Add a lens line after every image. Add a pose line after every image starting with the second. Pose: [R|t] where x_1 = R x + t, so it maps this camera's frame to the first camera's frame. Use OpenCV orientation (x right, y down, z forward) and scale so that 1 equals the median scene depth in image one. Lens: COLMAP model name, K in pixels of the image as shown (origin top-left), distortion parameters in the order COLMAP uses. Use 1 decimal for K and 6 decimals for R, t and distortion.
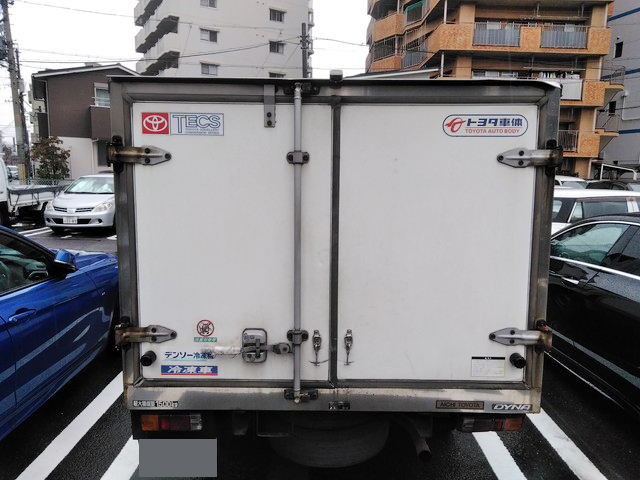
lens RADIAL K [[486.6, 0, 320.0], [0, 486.6, 241.0], [0, 0, 1]] dist [0.011049, 0.016511]
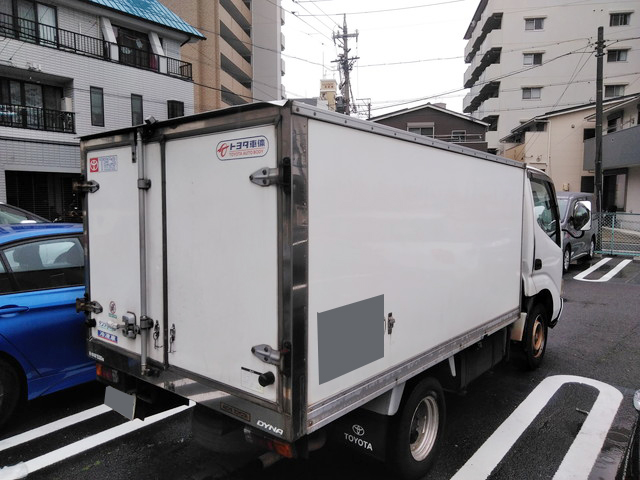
lens RADIAL K [[486.6, 0, 322.8], [0, 486.6, 240.3], [0, 0, 1]] dist [0.011049, 0.016511]
pose [[0.771533, 0.036731, -0.635128, 1.116829], [-0.074875, 0.996636, -0.033317, -0.011865], [0.631768, 0.073261, 0.771688, 0.286481]]
